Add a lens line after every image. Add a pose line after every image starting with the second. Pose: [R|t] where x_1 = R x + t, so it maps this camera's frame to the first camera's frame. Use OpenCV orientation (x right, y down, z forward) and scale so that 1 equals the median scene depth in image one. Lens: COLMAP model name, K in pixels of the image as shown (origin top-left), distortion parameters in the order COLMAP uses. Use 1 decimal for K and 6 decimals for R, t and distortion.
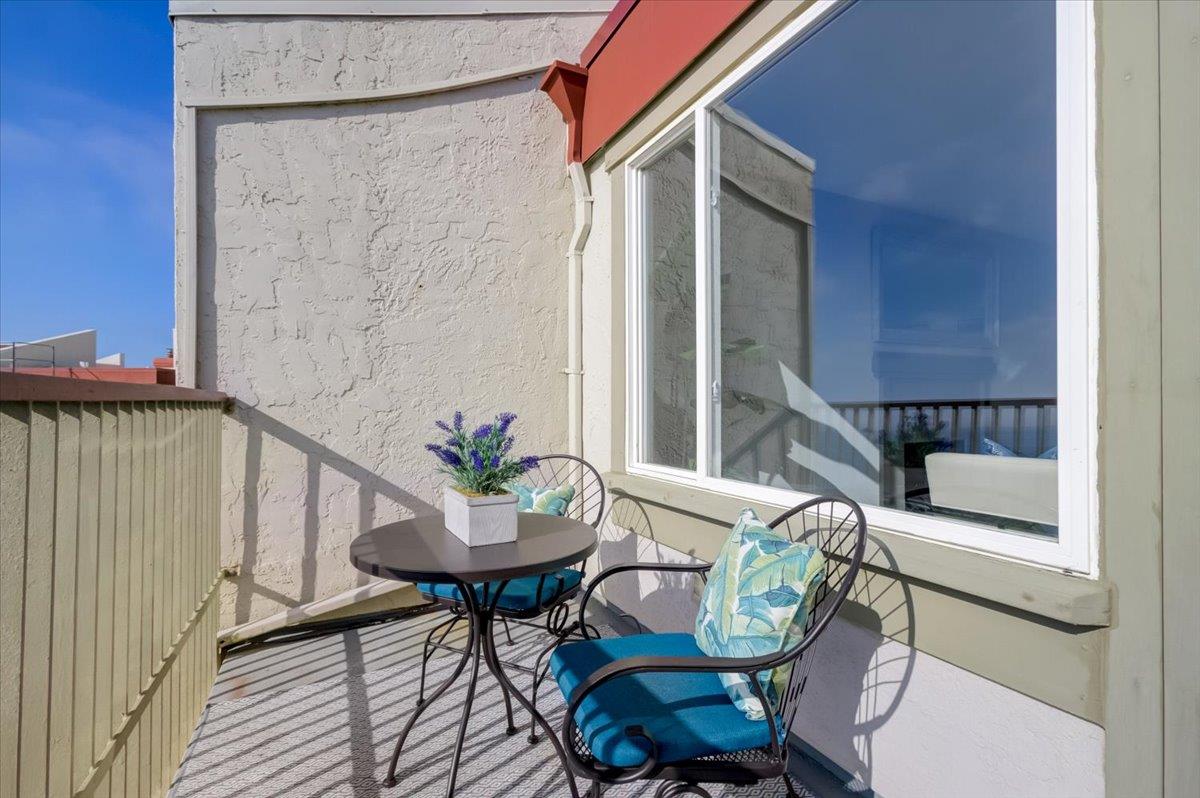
lens RADIAL K [[549.8, 0, 599.2], [0, 549.8, 407.8], [0, 0, 1]] dist [0.003969, 0.000648]
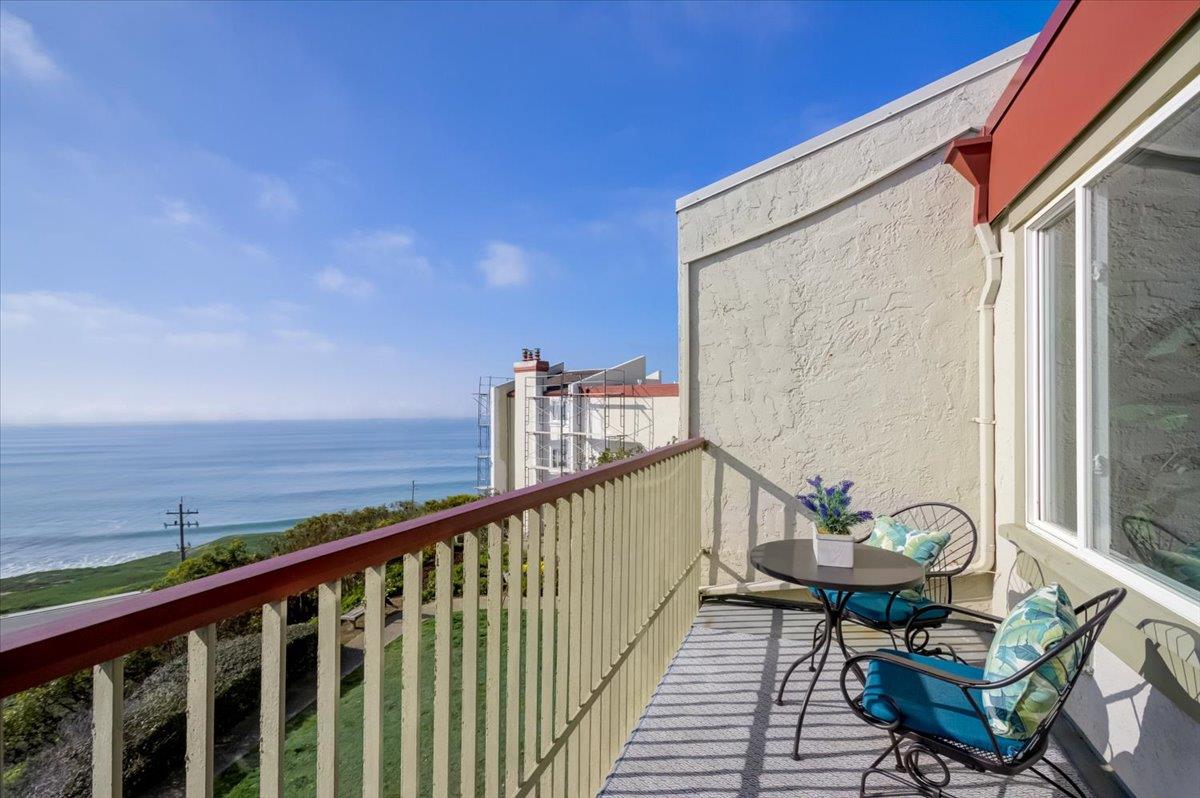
lens RADIAL K [[557.9, 0, 589.8], [0, 557.9, 406.0], [0, 0, 1]] dist [0.010888, 0.000228]
pose [[0.667361, -0.001909, -0.744732, 0.299512], [0.002593, 0.999997, -0.000240, -0.117137], [0.744730, -0.001771, 0.667364, -0.316966]]
